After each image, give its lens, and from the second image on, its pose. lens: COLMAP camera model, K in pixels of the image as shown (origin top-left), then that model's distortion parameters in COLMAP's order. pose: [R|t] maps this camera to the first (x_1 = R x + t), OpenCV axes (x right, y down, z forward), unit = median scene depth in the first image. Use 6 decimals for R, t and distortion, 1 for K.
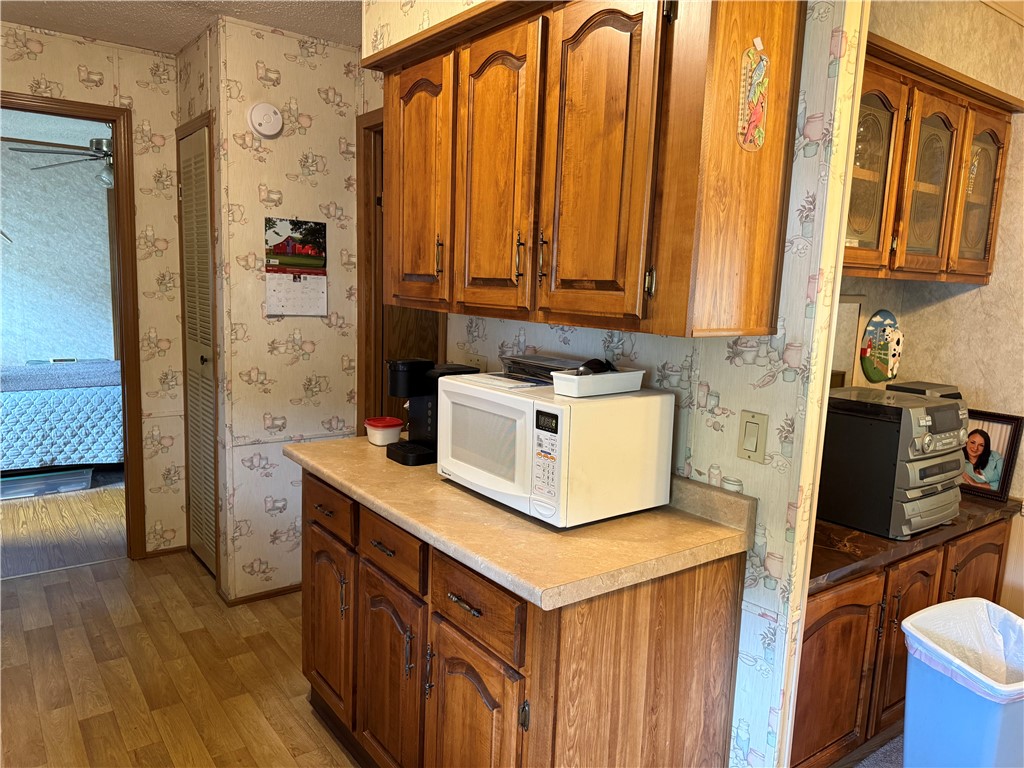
lens RADIAL K [[723.5, 0, 512.9], [0, 723.5, 384.1], [0, 0, 1]] dist [0.063094, -0.070715]
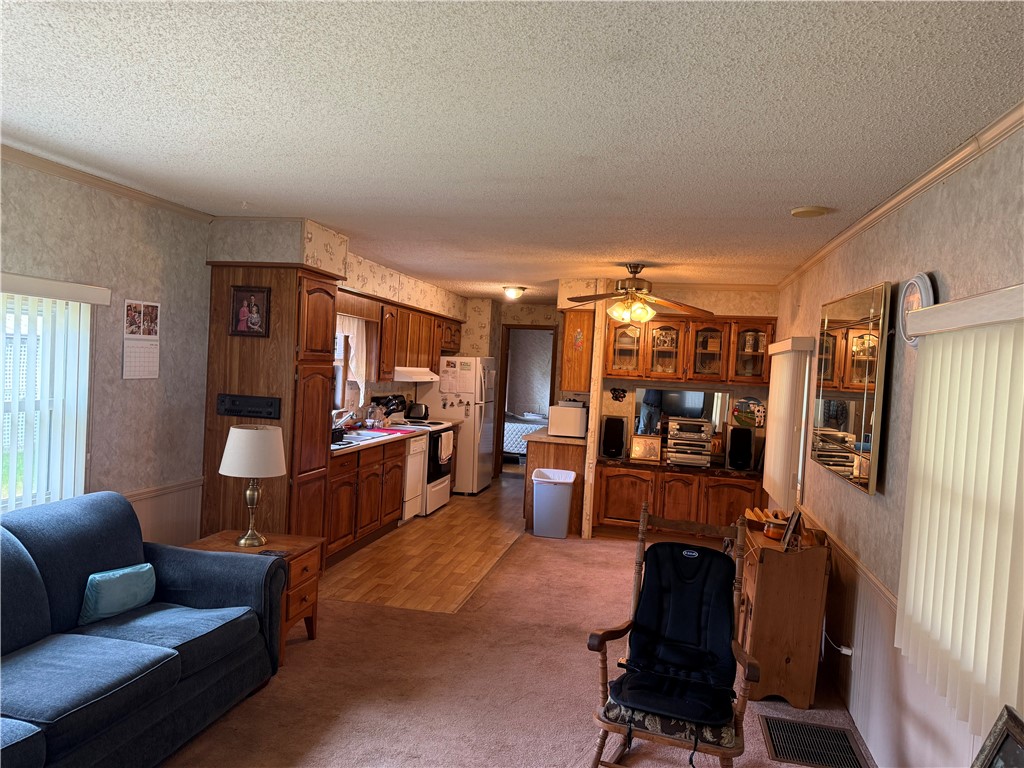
lens RADIAL K [[723.5, 0, 512.3], [0, 723.5, 389.4], [0, 0, 1]] dist [0.063094, -0.070715]
pose [[0.661962, 0.022012, -0.749214, 1.299788], [-0.137657, 0.986137, -0.092652, 0.148627], [0.736788, 0.164467, 0.655815, -0.847861]]
